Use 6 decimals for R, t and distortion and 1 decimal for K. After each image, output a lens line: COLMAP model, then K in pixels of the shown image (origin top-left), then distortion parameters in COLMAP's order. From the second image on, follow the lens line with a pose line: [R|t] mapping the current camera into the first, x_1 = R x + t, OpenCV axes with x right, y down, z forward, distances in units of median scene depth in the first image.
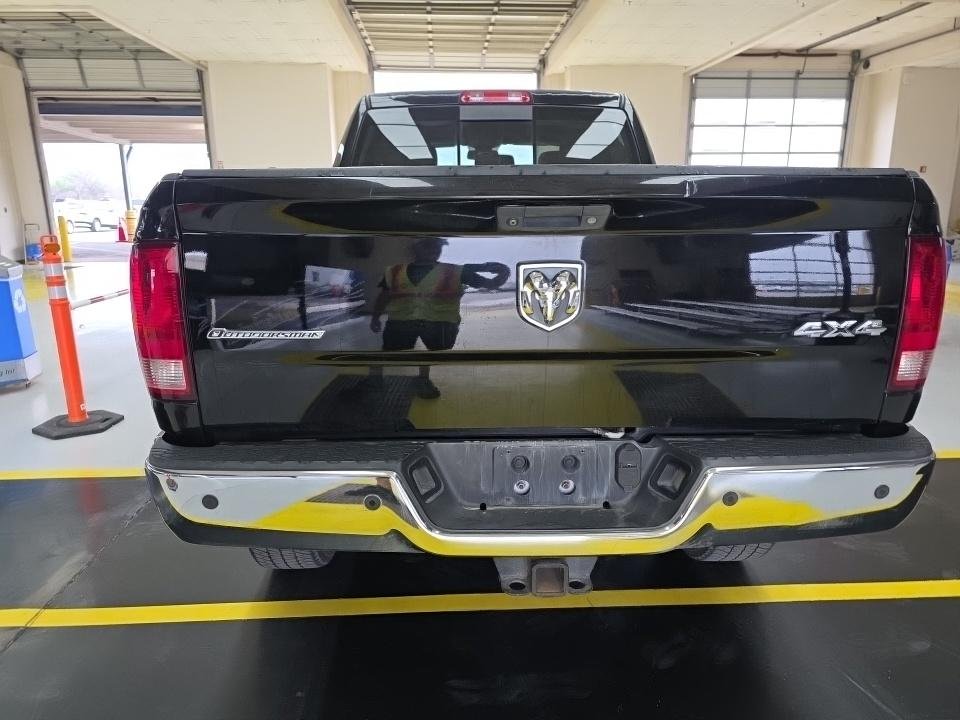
lens RADIAL K [[624.5, 0, 480.0], [0, 624.5, 360.0], [0, 0, 1]] dist [0.068193, -0.050556]
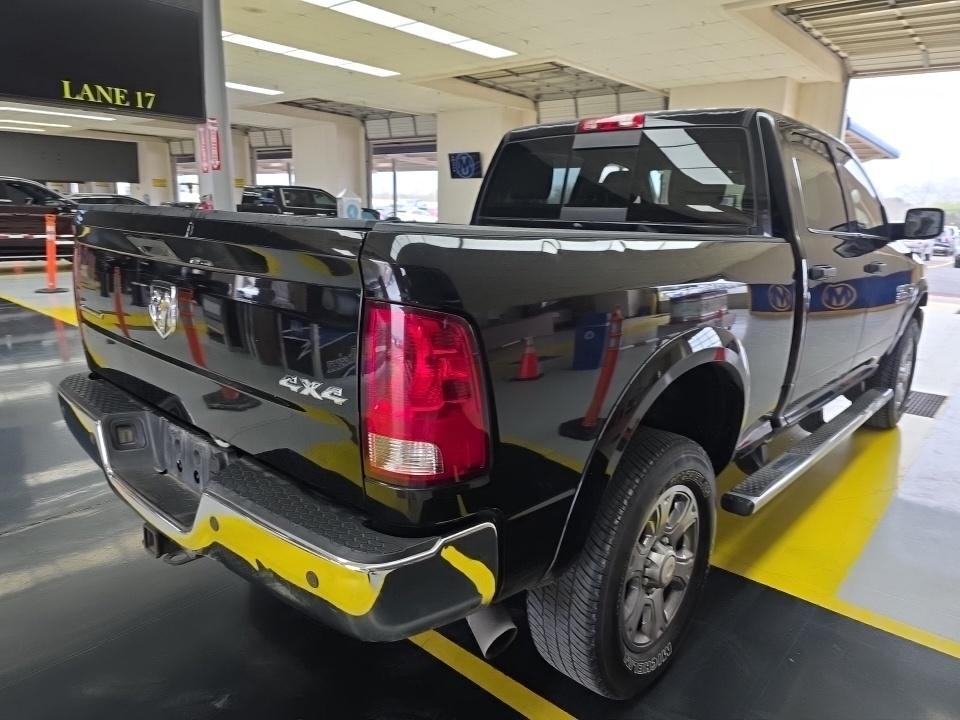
lens RADIAL K [[651.0, 0, 480.0], [0, 651.0, 360.0], [0, 0, 1]] dist [-0.004101, -0.008055]
pose [[0.719890, 0.178230, -0.670815, 0.150700], [-0.199994, 0.978744, 0.045419, -0.019939], [0.664651, 0.101462, 0.740232, 0.049619]]
